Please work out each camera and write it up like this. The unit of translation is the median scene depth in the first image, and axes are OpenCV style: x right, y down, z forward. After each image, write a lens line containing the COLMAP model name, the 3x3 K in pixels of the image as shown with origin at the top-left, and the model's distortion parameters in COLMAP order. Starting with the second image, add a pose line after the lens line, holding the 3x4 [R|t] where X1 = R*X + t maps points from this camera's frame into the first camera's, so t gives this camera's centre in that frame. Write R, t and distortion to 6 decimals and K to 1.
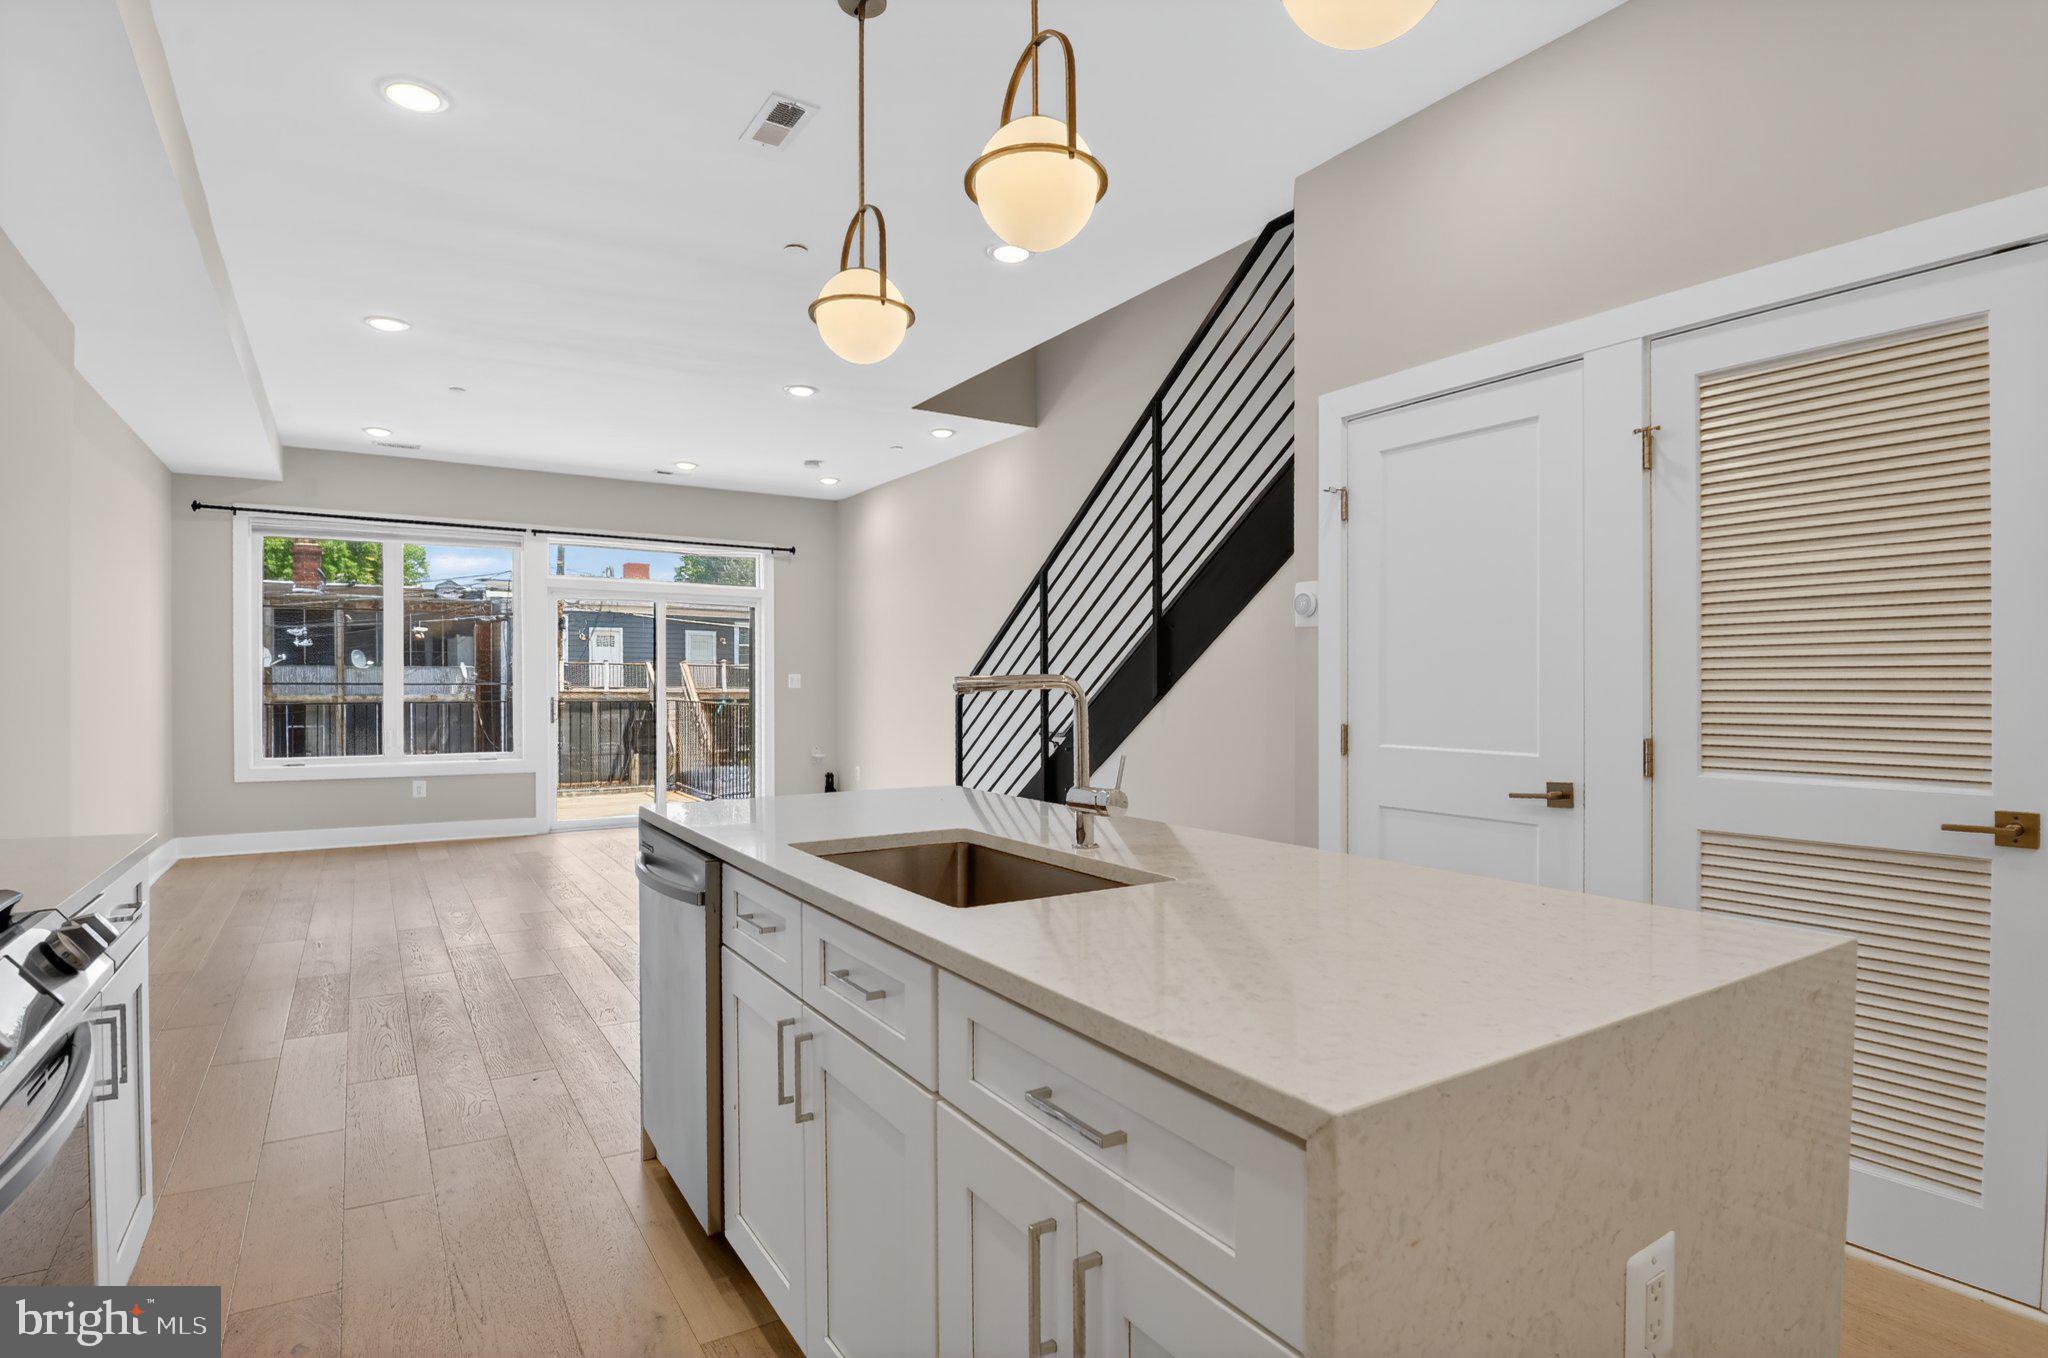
lens RADIAL K [[1071.0, 0, 1036.3], [0, 1071.0, 682.5], [0, 0, 1]] dist [-0.023316, -0.000686]
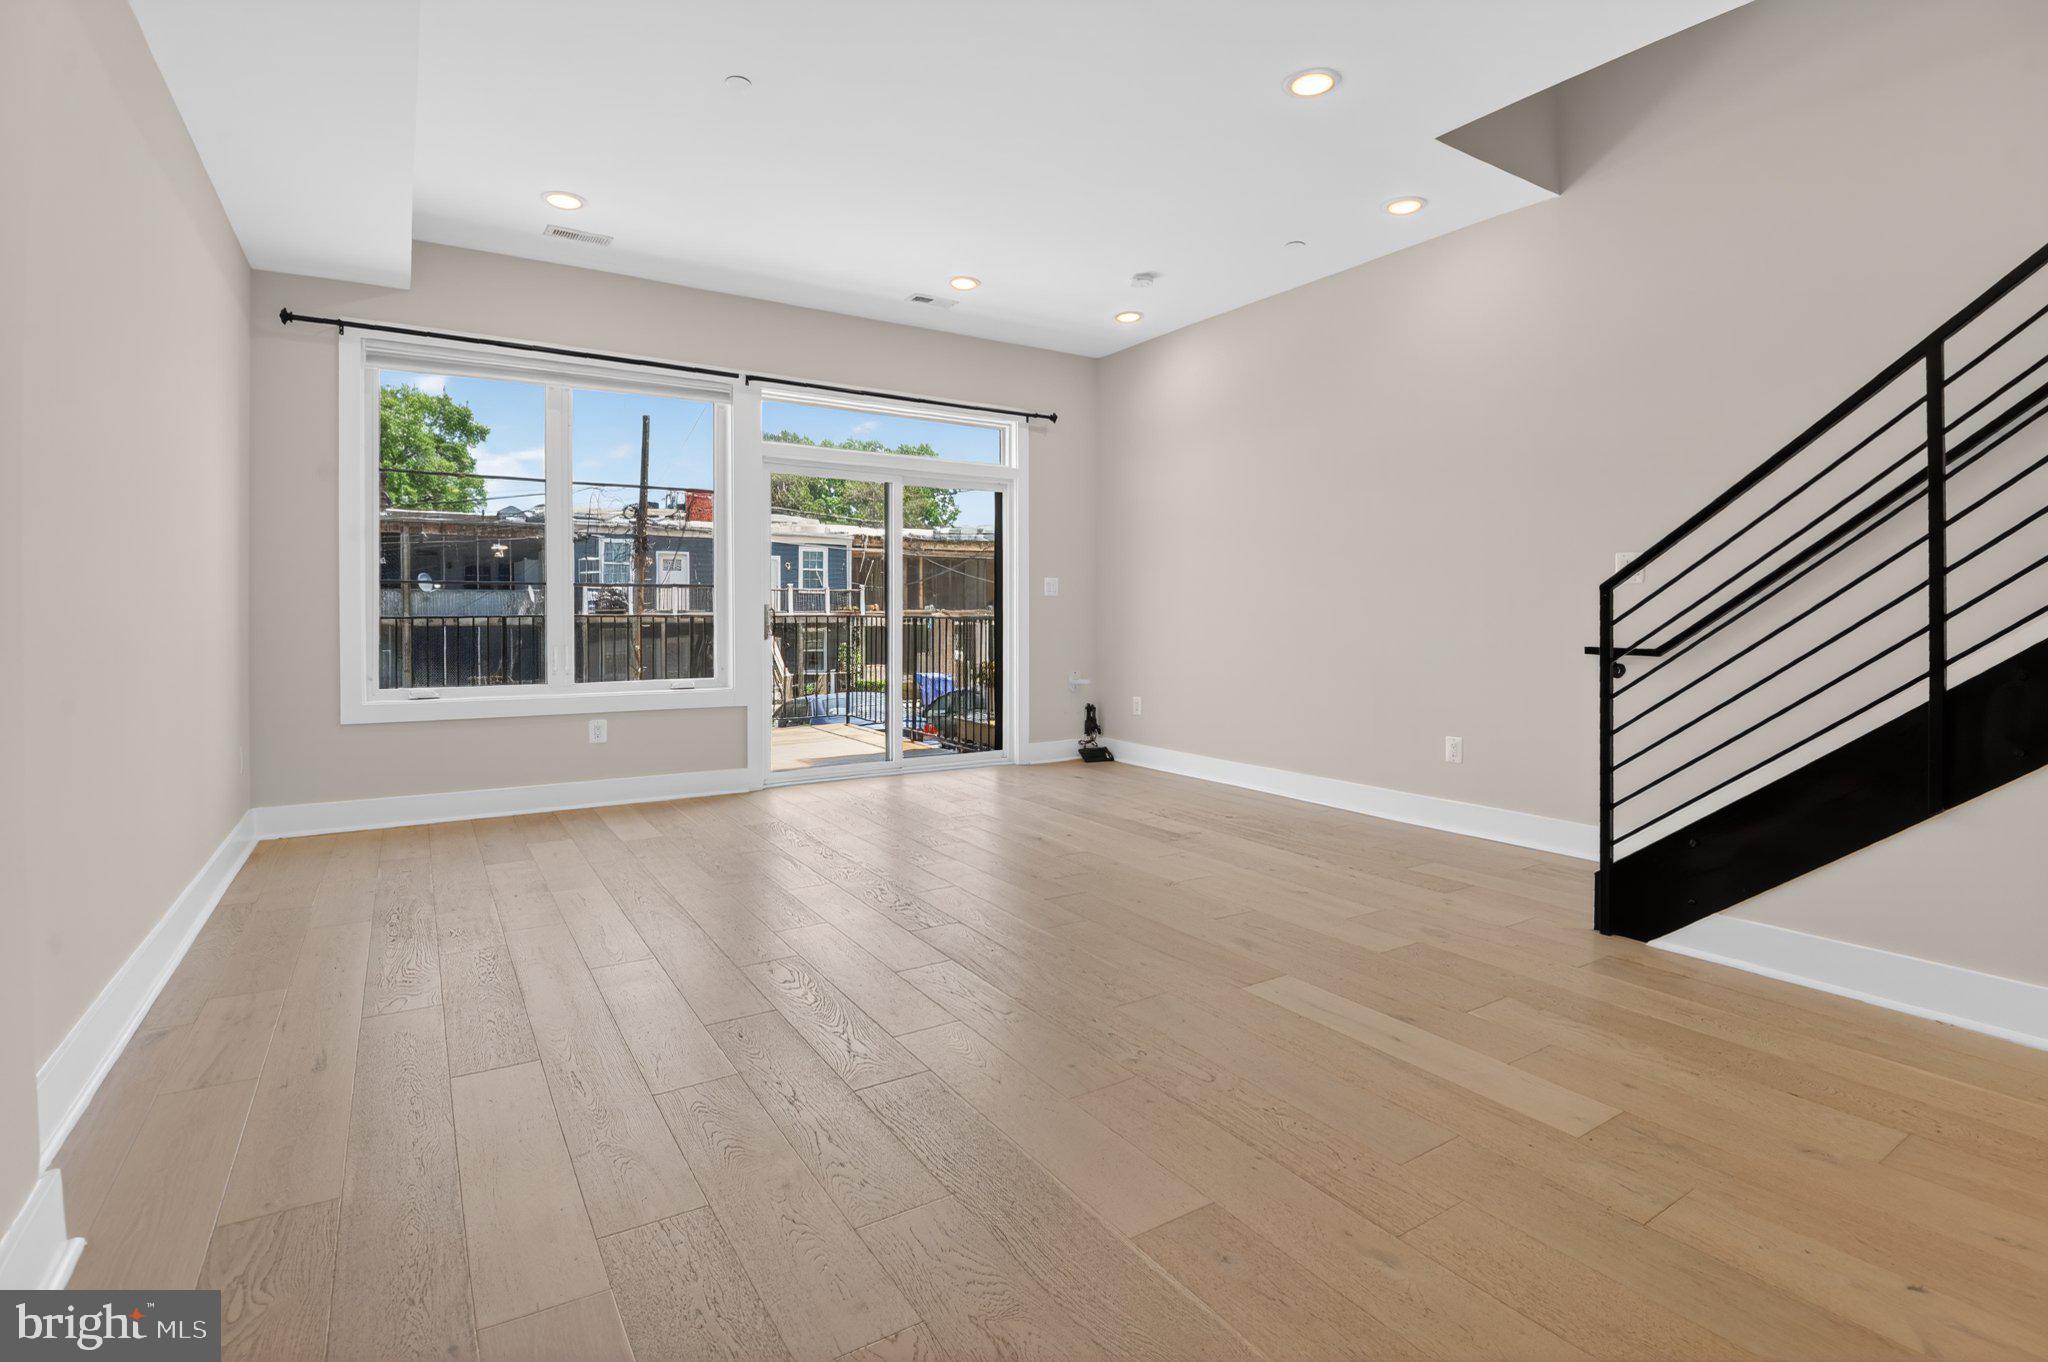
lens RADIAL K [[976.2, 0, 1030.8], [0, 976.2, 604.3], [0, 0, 1]] dist [-0.009459, -0.002700]
pose [[0.999984, -0.002788, 0.004979, -0.248350], [0.002820, 0.999975, -0.006451, 0.016849], [-0.004961, 0.006465, 0.999967, 0.290639]]
